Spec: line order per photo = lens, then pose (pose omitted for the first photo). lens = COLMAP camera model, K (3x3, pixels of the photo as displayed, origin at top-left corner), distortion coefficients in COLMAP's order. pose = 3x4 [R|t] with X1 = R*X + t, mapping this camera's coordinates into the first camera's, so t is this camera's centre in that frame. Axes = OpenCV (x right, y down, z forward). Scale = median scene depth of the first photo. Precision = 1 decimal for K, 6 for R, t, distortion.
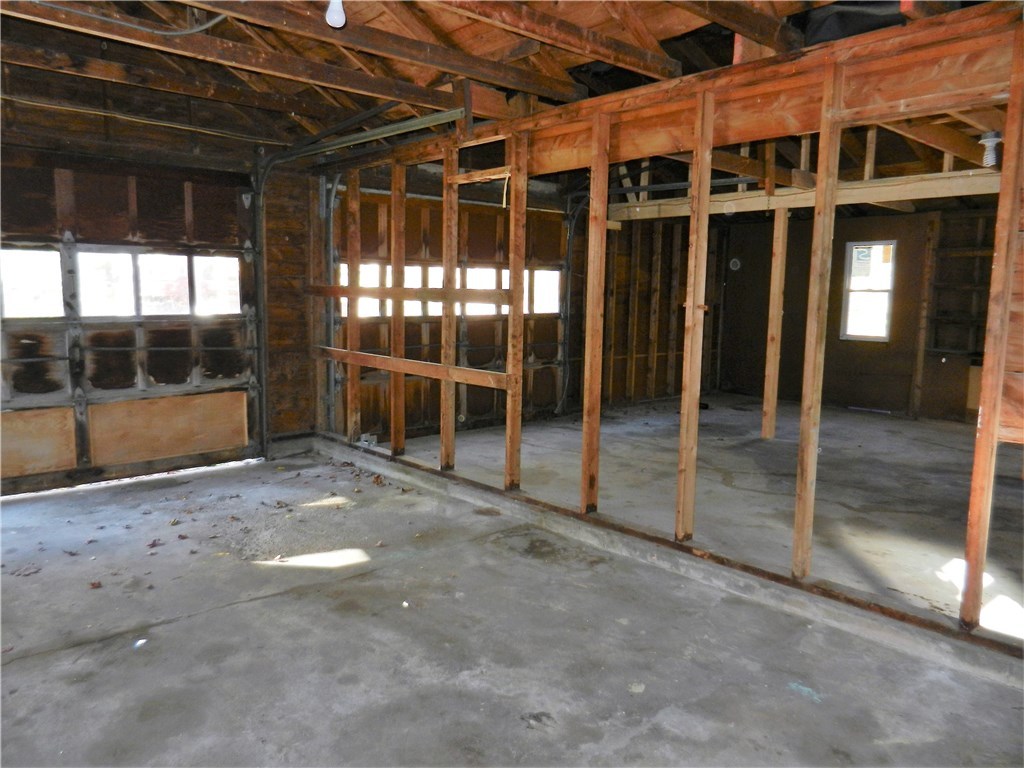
lens RADIAL K [[753.1, 0, 509.0], [0, 753.1, 387.2], [0, 0, 1]] dist [0.001107, -0.006155]
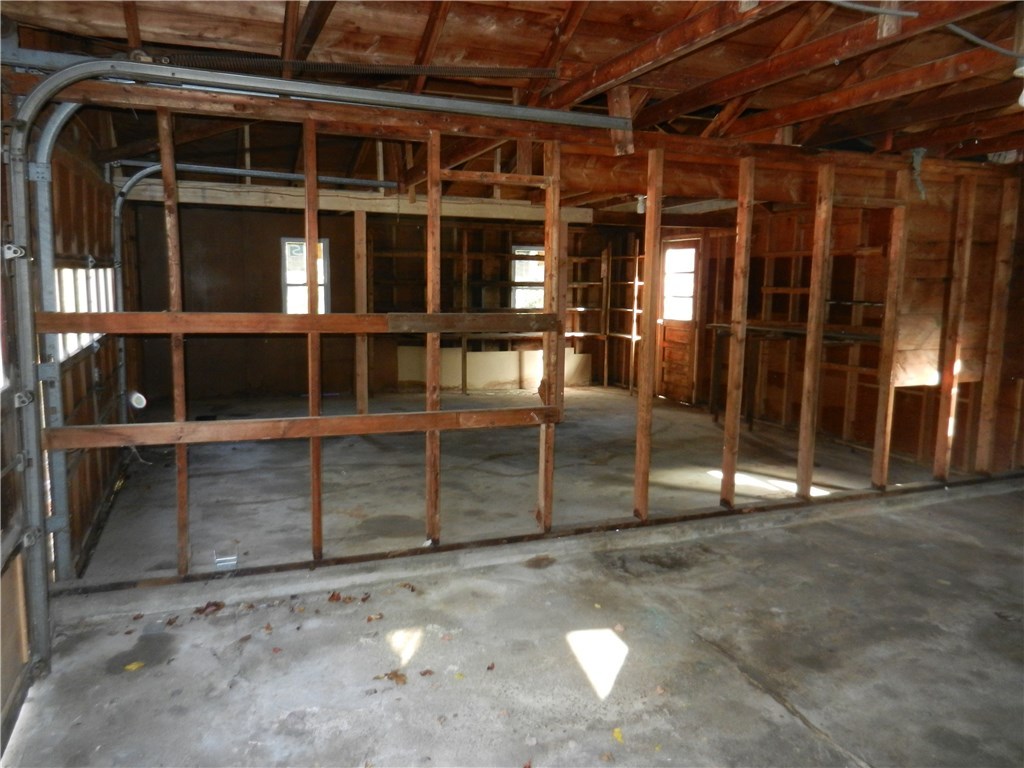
lens RADIAL K [[753.1, 0, 508.3], [0, 753.1, 379.7], [0, 0, 1]] dist [0.001107, -0.006155]
pose [[0.352713, -0.133537, 0.926154, -0.980750], [0.110191, 0.988806, 0.100606, -0.164759], [-0.929221, 0.066569, 0.363479, 0.820990]]
